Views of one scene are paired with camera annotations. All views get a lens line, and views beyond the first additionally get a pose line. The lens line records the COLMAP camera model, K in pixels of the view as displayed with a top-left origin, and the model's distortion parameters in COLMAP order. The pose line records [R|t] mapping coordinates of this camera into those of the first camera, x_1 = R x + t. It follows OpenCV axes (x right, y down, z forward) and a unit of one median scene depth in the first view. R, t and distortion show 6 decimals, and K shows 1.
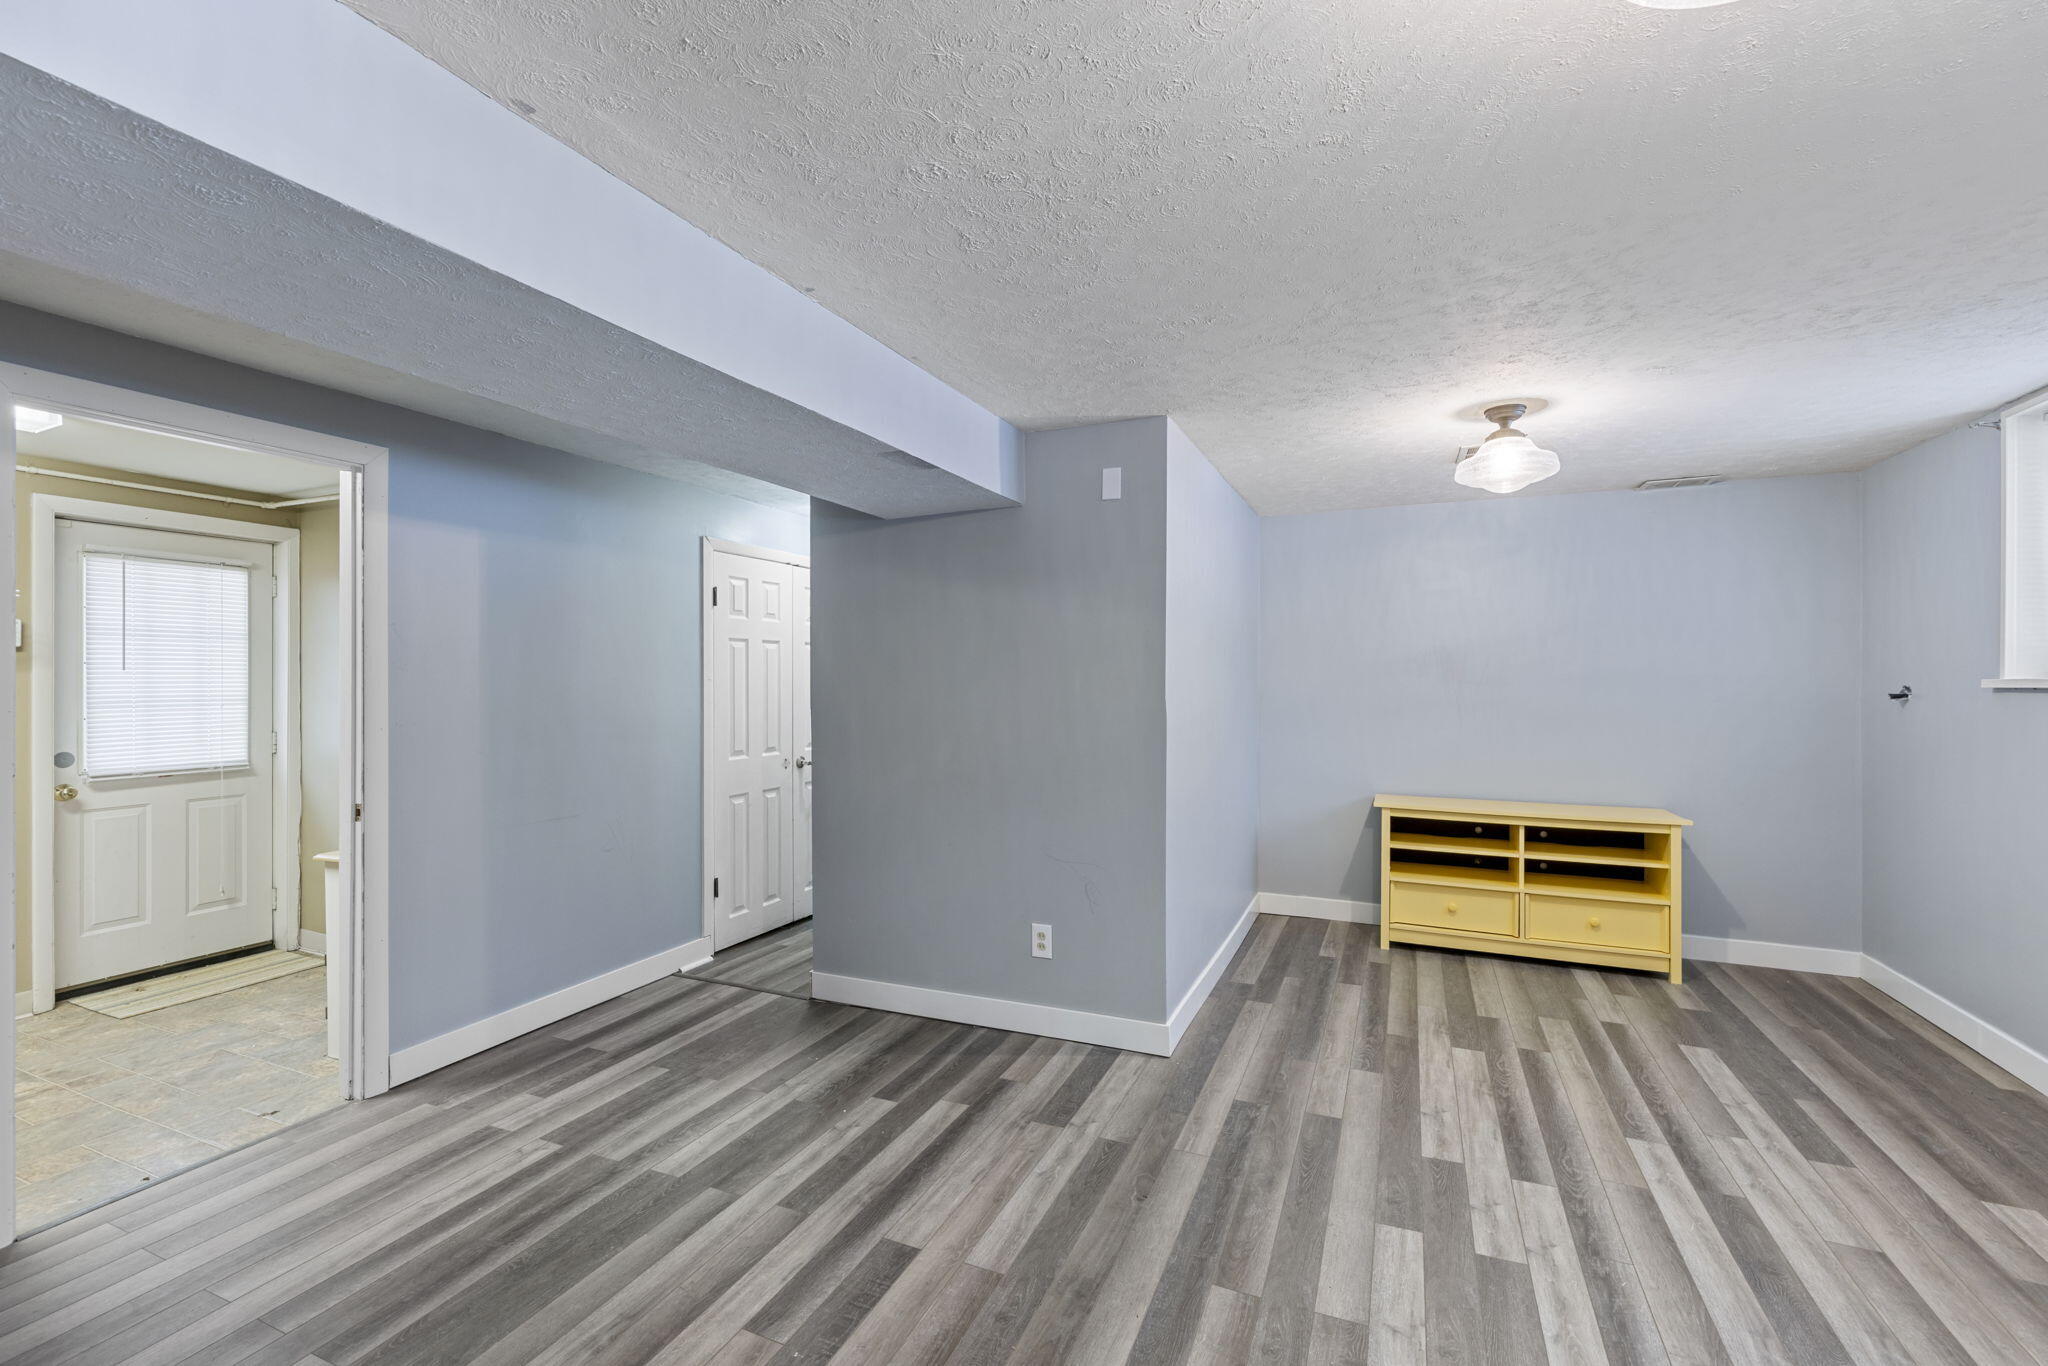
lens RADIAL K [[874.2, 0, 1017.9], [0, 874.2, 680.8], [0, 0, 1]] dist [-0.001879, -0.000183]
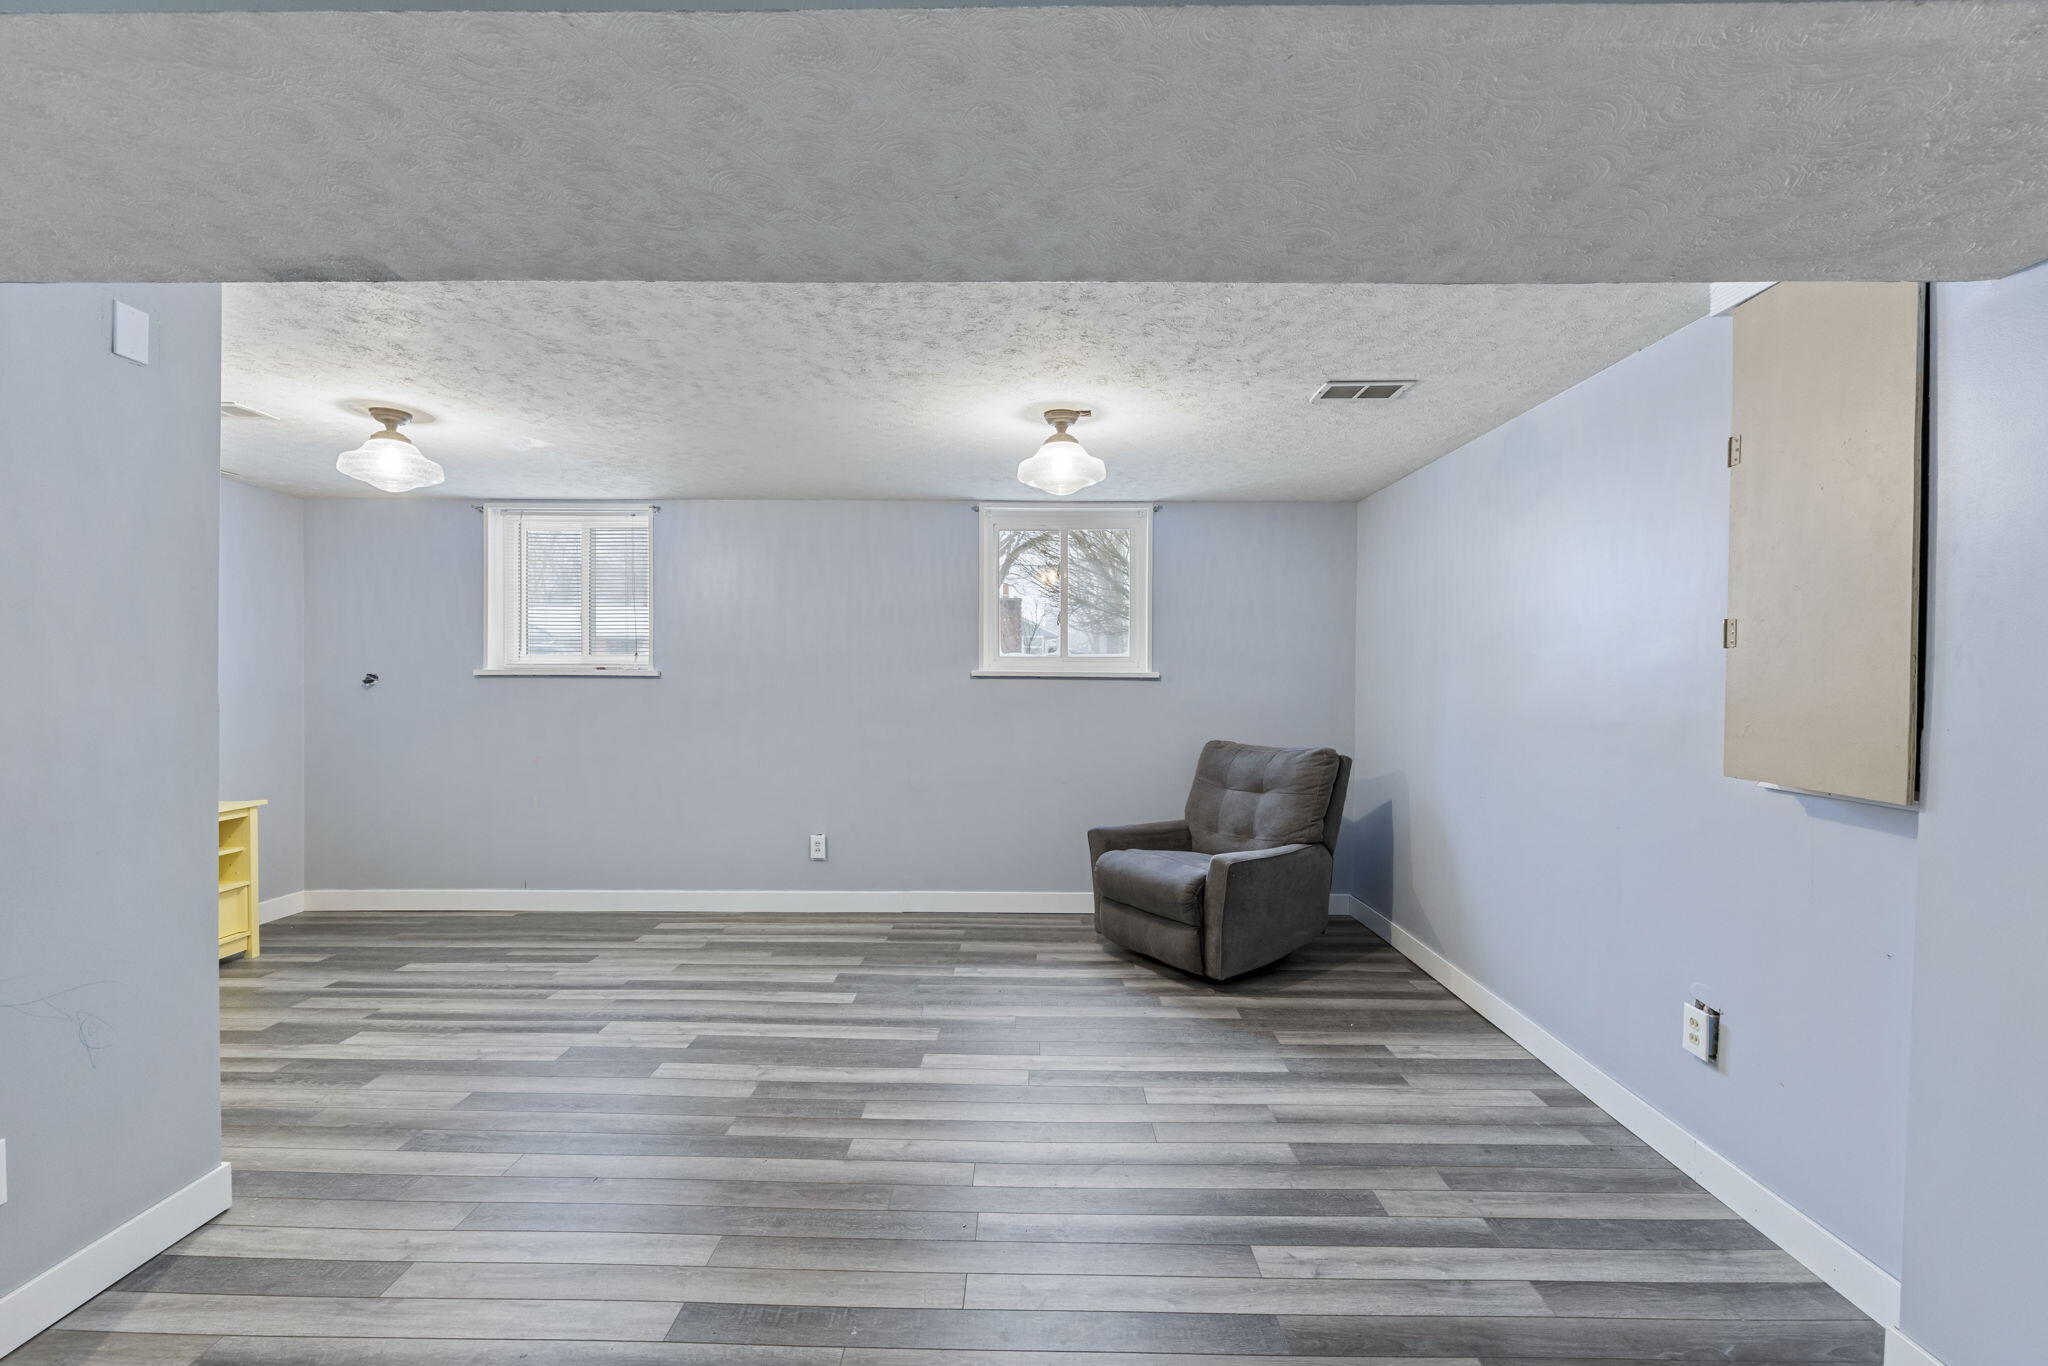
lens RADIAL K [[874.2, 0, 1020.4], [0, 874.2, 679.6], [0, 0, 1]] dist [-0.001879, -0.000183]
pose [[-0.387260, -0.007927, 0.921937, -0.769133], [-0.000893, 0.999966, 0.008223, 0.003019], [-0.921970, 0.002361, -0.387254, 0.742148]]
